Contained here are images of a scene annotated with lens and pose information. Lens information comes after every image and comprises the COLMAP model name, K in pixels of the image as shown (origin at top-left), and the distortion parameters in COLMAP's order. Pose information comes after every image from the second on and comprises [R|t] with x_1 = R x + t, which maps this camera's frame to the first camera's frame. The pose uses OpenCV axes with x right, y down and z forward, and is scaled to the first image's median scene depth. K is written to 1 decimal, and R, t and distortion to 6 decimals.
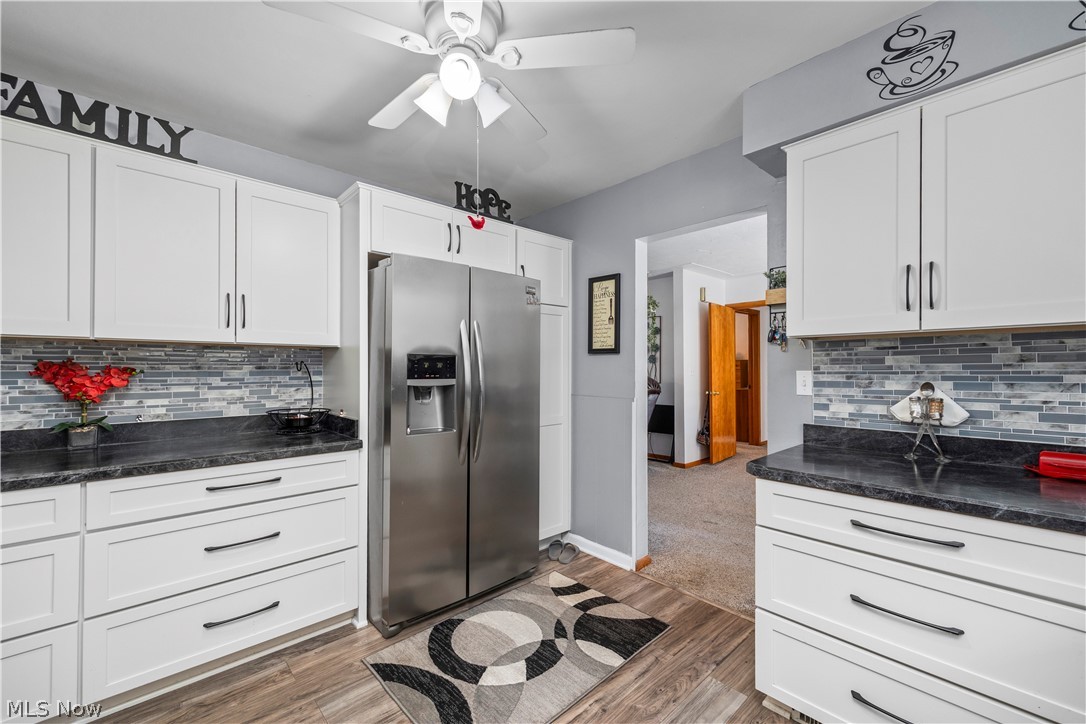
lens RADIAL K [[434.7, 0, 539.8], [0, 434.7, 365.9], [0, 0, 1]] dist [-0.000047, -0.000175]
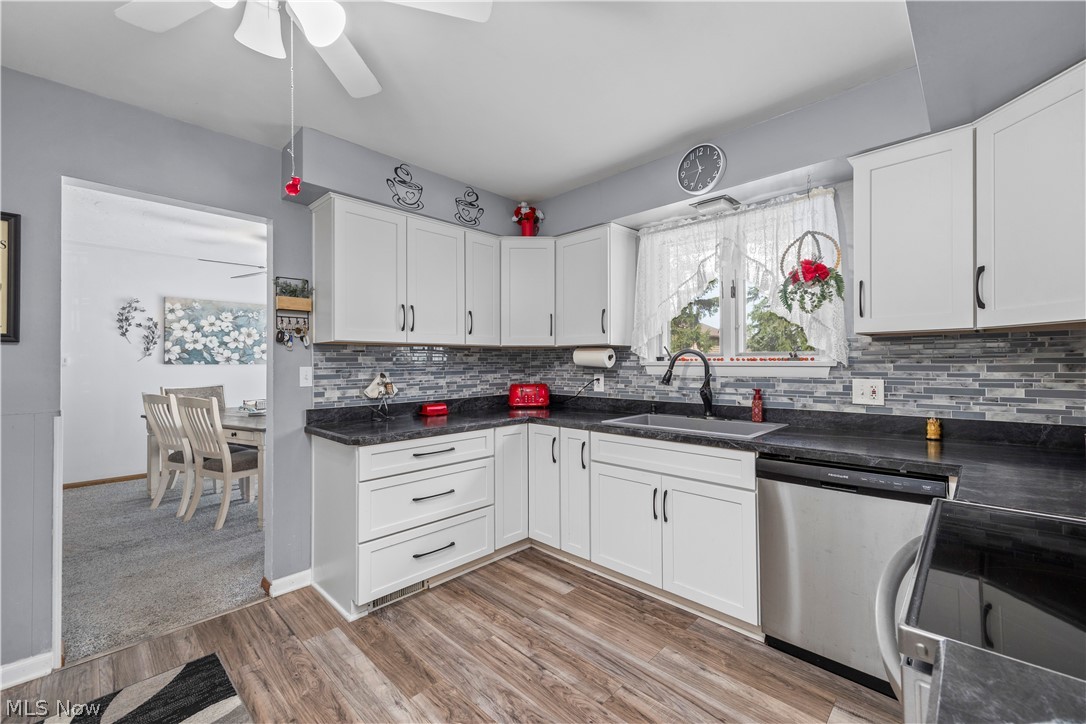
lens RADIAL K [[434.7, 0, 543.5], [0, 434.7, 360.3], [0, 0, 1]] dist [-0.000047, -0.000175]
pose [[-0.053634, 0.009358, 0.998517, -0.745044], [-0.001593, 0.999954, -0.009457, 0.003514], [-0.998559, -0.002098, -0.053617, 0.437544]]
